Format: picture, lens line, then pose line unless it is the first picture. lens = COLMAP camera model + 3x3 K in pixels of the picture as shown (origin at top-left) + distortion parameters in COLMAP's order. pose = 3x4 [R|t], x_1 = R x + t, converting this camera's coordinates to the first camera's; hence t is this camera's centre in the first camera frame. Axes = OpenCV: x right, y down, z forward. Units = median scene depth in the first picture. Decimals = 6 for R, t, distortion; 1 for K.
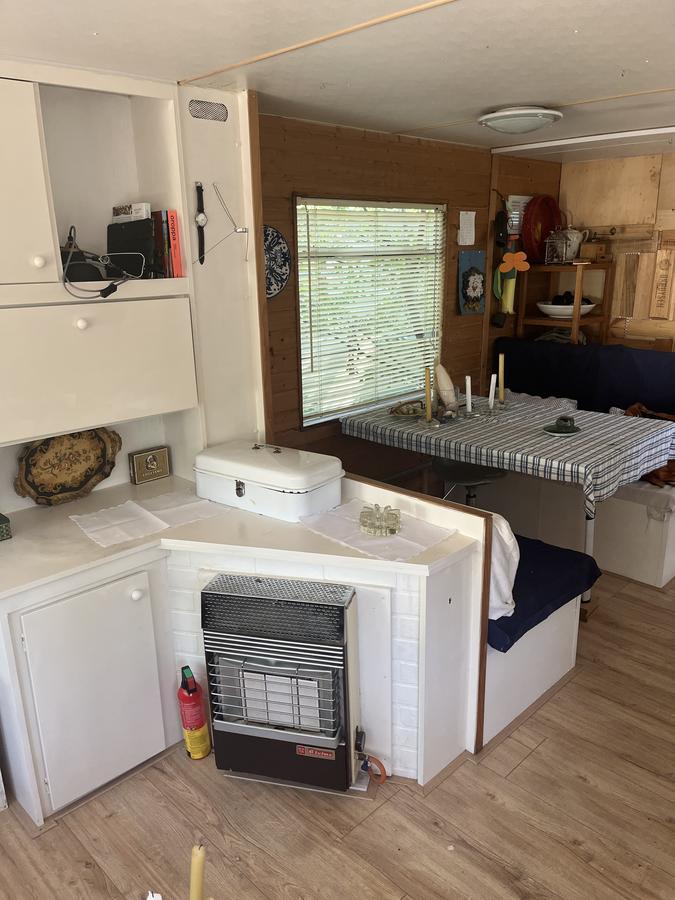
lens RADIAL K [[684.6, 0, 337.5], [0, 684.6, 450.0], [0, 0, 1]] dist [0.084860, -0.127103]
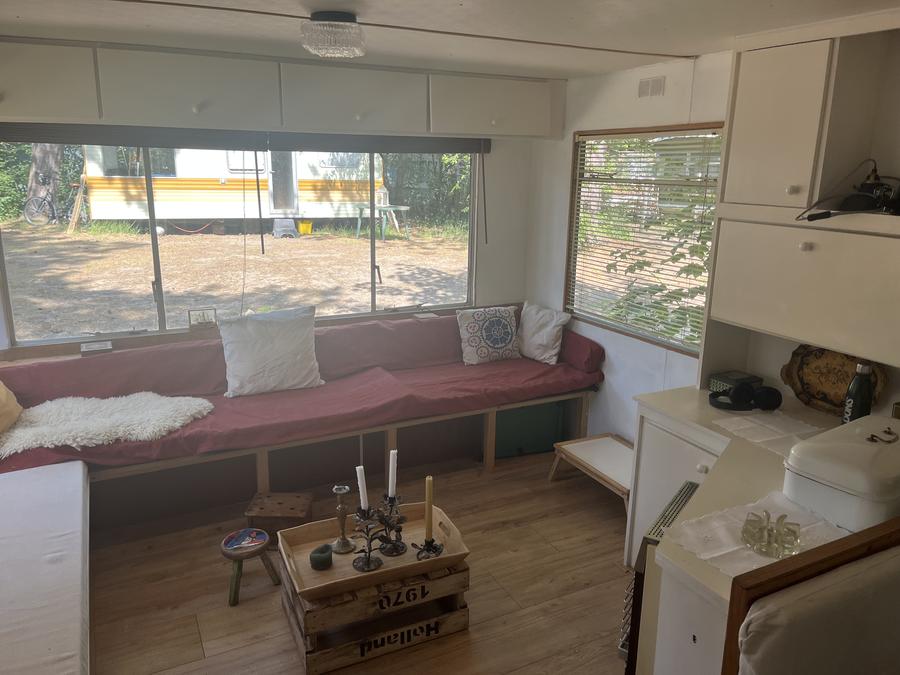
lens RADIAL K [[684.6, 0, 450.0], [0, 684.6, 337.5], [0, 0, 1]] dist [0.084860, -0.127103]
pose [[-0.313169, 0.250877, -0.915962, 0.769751], [-0.274662, 0.899335, 0.340230, -0.242554], [0.909113, 0.358129, -0.212738, 0.689624]]
